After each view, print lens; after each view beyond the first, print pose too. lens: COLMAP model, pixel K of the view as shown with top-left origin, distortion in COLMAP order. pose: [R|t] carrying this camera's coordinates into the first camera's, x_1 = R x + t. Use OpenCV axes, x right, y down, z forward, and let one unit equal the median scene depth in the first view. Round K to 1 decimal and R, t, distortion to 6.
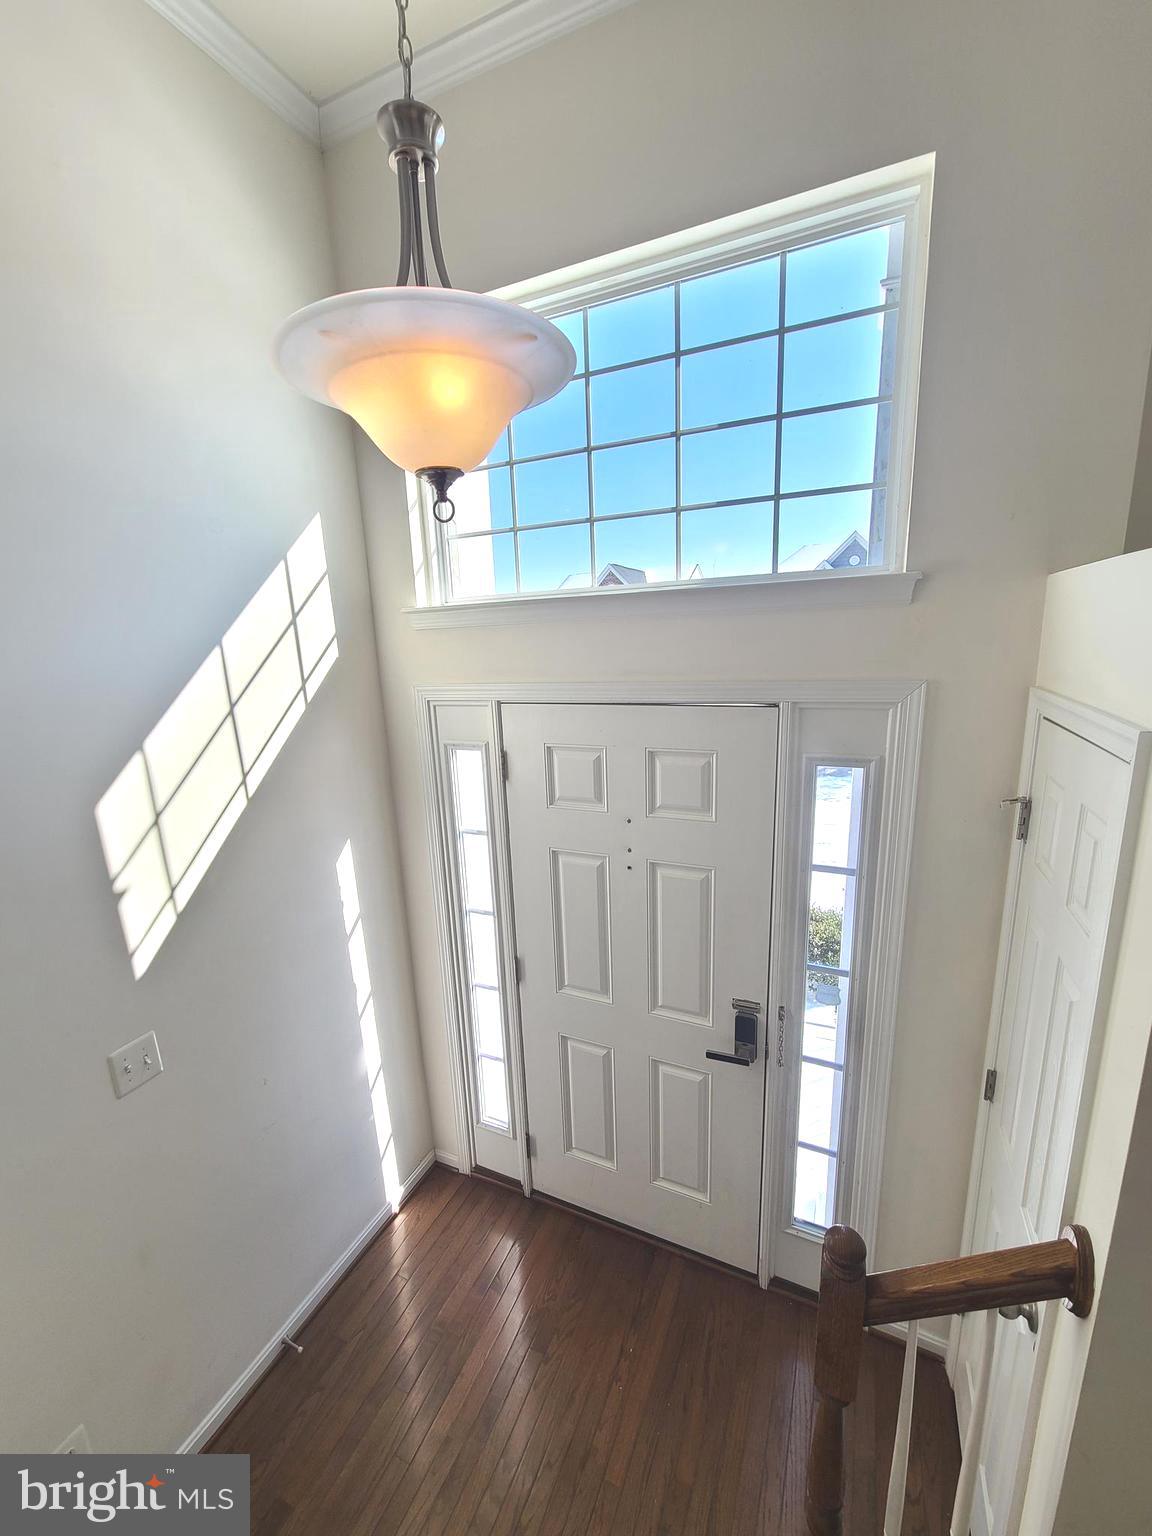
lens RADIAL K [[615.6, 0, 576.1], [0, 615.6, 771.0], [0, 0, 1]] dist [-0.009664, -0.000385]
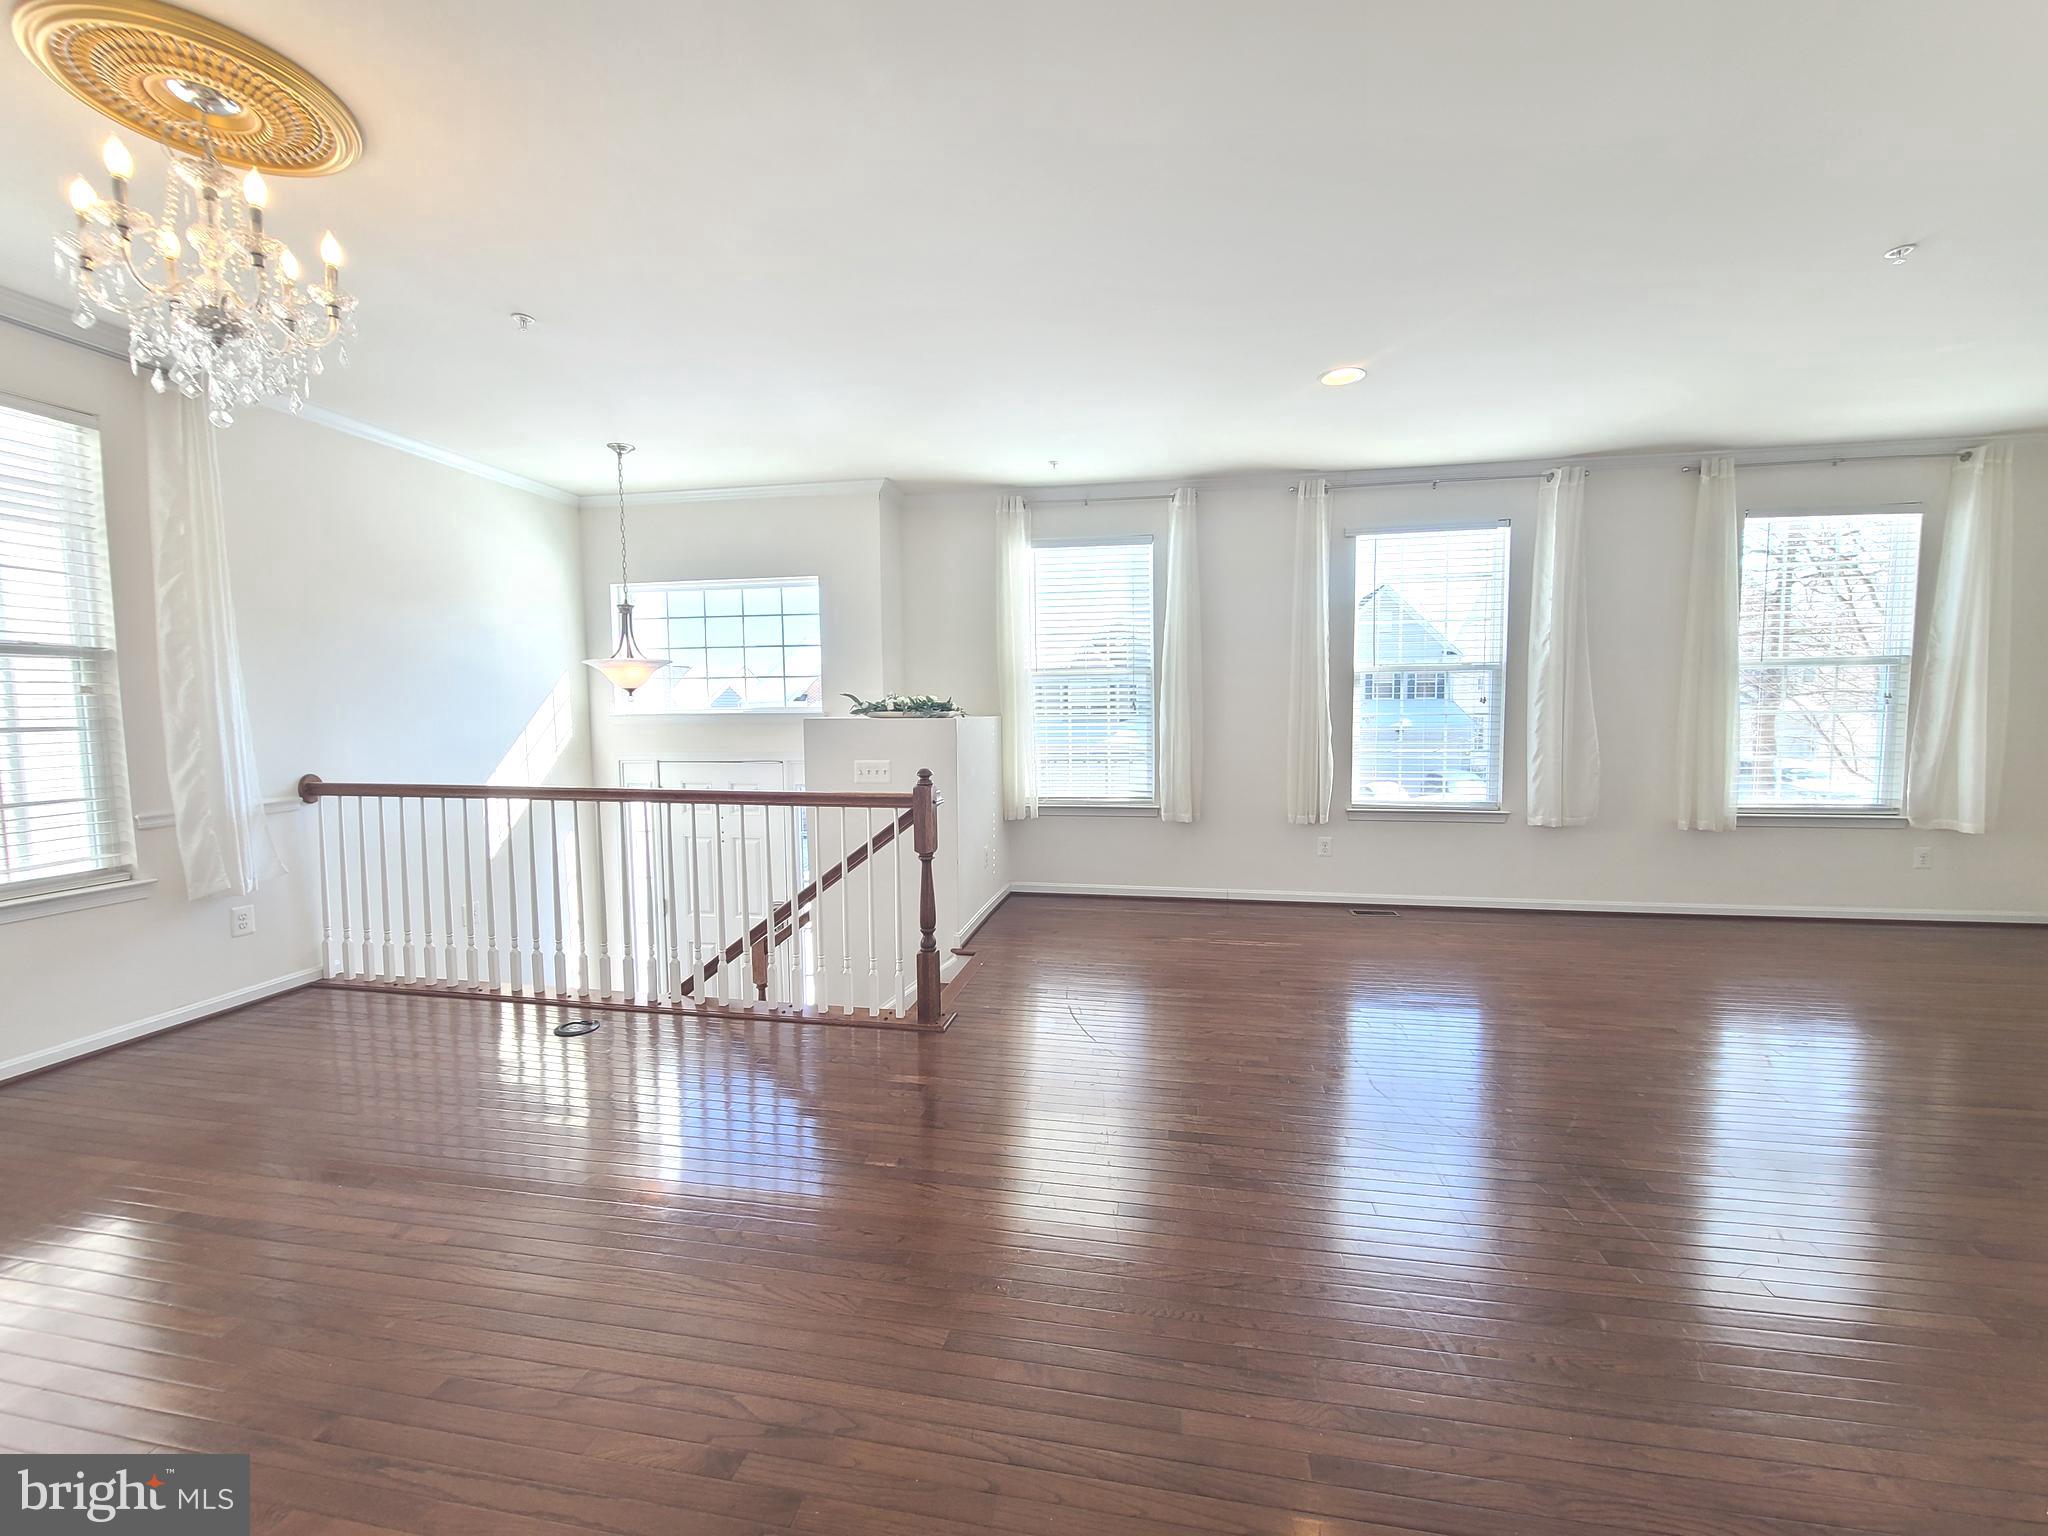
lens RADIAL K [[820.8, 0, 1028.4], [0, 820.8, 770.7], [0, 0, 1]] dist [-0.009664, -0.000385]
pose [[0.965738, 0.020972, 0.258671, 0.419784], [0.024818, 0.984698, -0.172494, 0.478424], [-0.258330, 0.173004, 0.950440, -2.156567]]
